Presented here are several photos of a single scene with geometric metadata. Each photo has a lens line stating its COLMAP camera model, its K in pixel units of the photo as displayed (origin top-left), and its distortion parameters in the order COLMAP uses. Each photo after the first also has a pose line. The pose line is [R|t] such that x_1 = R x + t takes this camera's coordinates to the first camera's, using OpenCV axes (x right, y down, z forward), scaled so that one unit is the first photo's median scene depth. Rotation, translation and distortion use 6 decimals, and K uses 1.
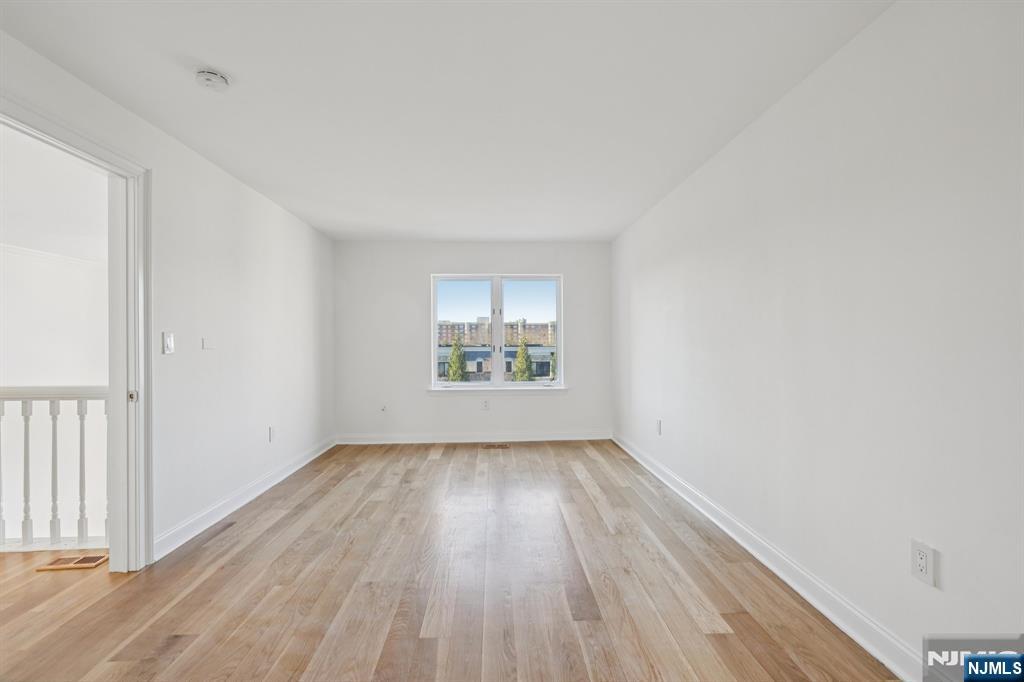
lens RADIAL K [[456.9, 0, 506.1], [0, 456.9, 343.2], [0, 0, 1]] dist [-0.009703, 0.006011]
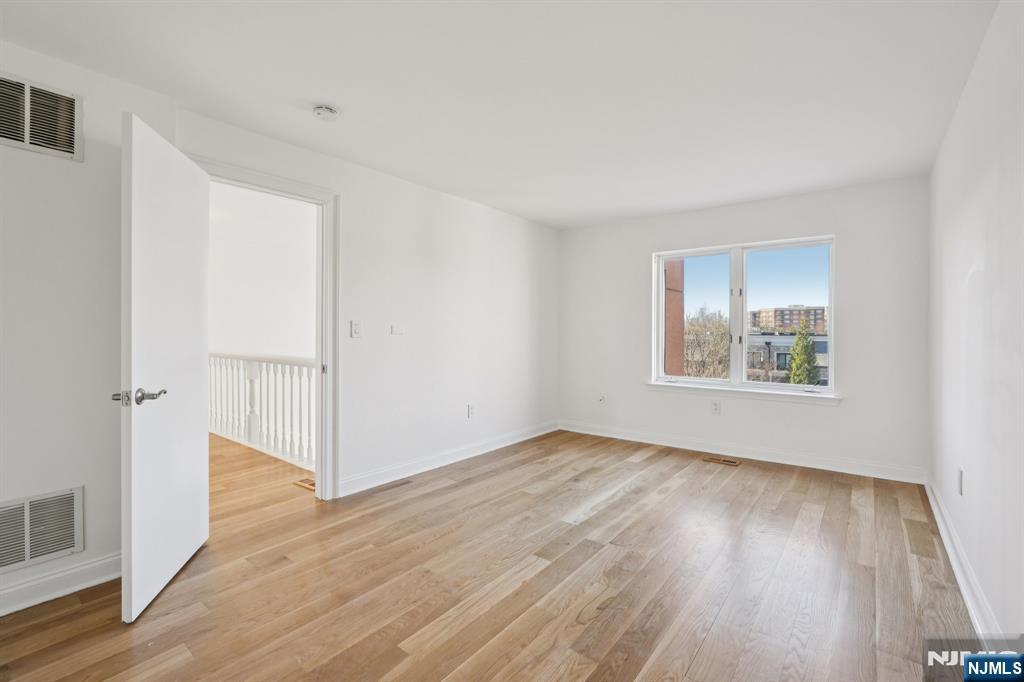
lens RADIAL K [[456.9, 0, 510.6], [0, 456.9, 330.5], [0, 0, 1]] dist [-0.009703, 0.006011]
pose [[0.763973, 0.009442, -0.645179, 0.361039], [-0.008989, 0.999952, 0.003991, -0.004097], [0.645186, 0.002751, 0.764021, 0.267435]]
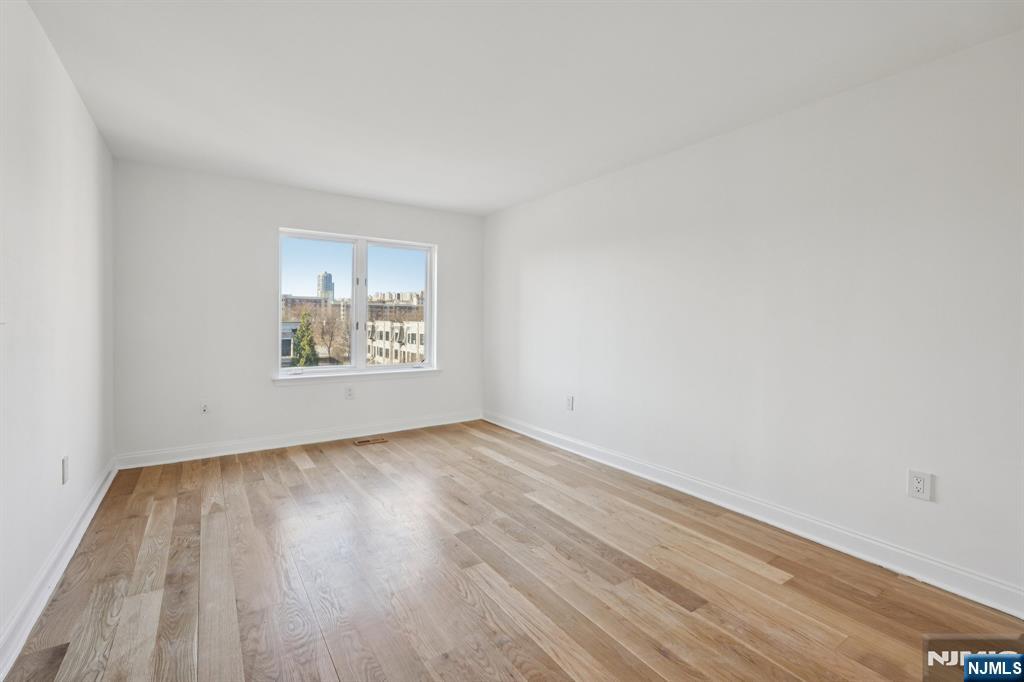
lens RADIAL K [[456.9, 0, 512.7], [0, 456.9, 328.1], [0, 0, 1]] dist [-0.009703, 0.006011]
pose [[0.839907, 0.005791, 0.542700, -0.451876], [-0.015175, 0.999803, 0.012818, 0.002883], [-0.542518, -0.019002, 0.839829, 0.268234]]
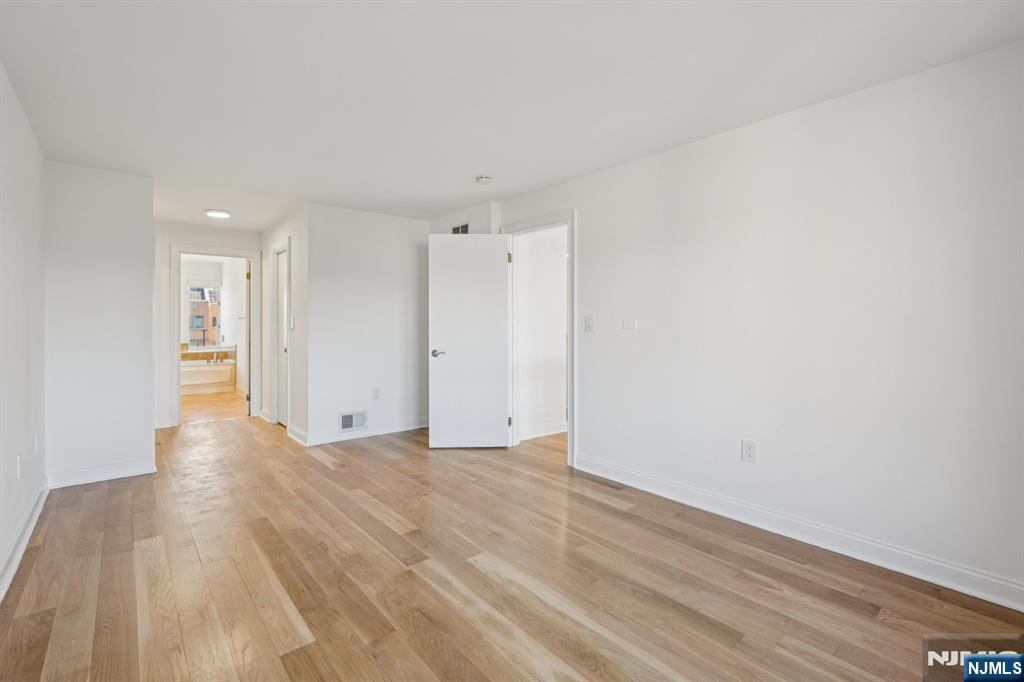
lens RADIAL K [[456.9, 0, 501.6], [0, 456.9, 322.5], [0, 0, 1]] dist [-0.009703, 0.006011]
pose [[-0.787001, 0.006243, -0.616920, 0.294031], [0.005468, 0.999980, 0.003144, -0.008910], [0.616927, -0.000899, -0.787020, 1.708214]]
